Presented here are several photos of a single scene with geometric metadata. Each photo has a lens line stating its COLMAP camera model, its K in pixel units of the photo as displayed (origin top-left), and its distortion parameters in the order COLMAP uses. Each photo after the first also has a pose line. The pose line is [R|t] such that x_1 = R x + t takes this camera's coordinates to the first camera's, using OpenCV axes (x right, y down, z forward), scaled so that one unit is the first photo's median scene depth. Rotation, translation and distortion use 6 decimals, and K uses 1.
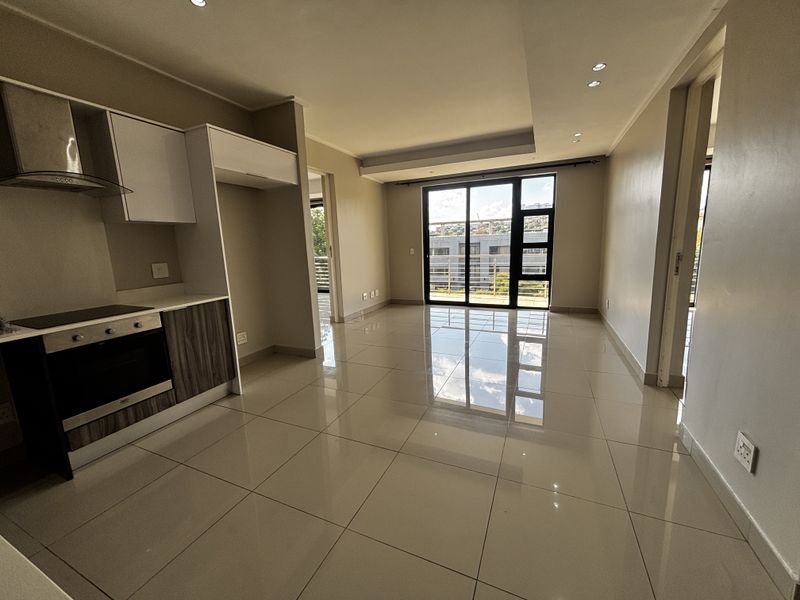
lens RADIAL K [[321.8, 0, 398.6], [0, 321.8, 299.1], [0, 0, 1]] dist [-0.006125, 0.000264]
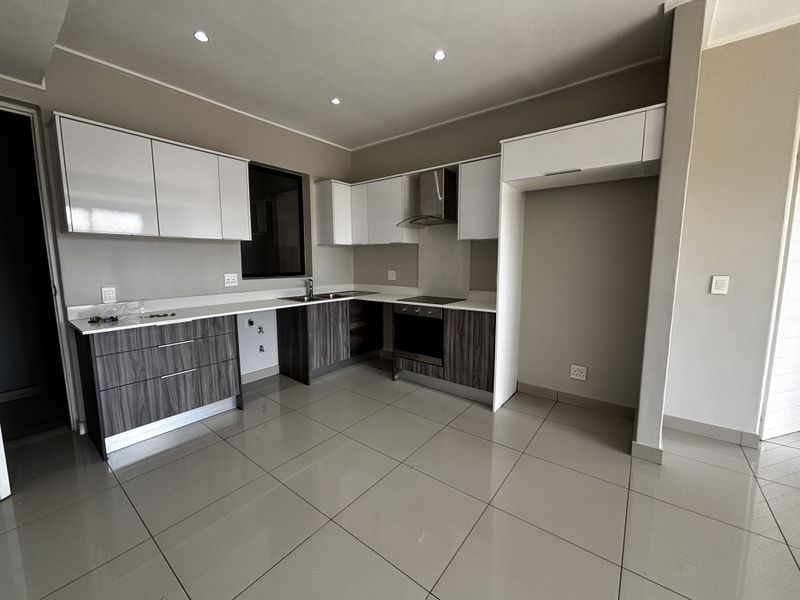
lens RADIAL K [[321.8, 0, 398.1], [0, 321.8, 299.4], [0, 0, 1]] dist [-0.006125, 0.000264]
pose [[-0.239108, 0.147791, -0.959680, 0.231413], [-0.159588, 0.968927, 0.188977, -0.086042], [0.957788, 0.198340, -0.208093, 0.430965]]
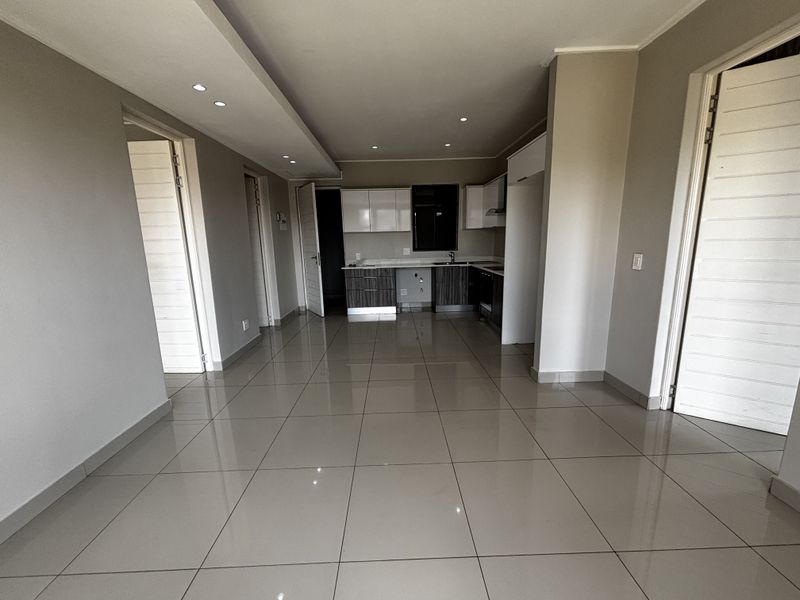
lens RADIAL K [[321.8, 0, 396.9], [0, 321.8, 315.2], [0, 0, 1]] dist [-0.006125, 0.000264]
pose [[-0.904504, 0.146734, -0.400427, 0.253906], [-0.024508, 0.919507, 0.392308, -0.194150], [0.425760, 0.364658, -0.828102, 0.994325]]
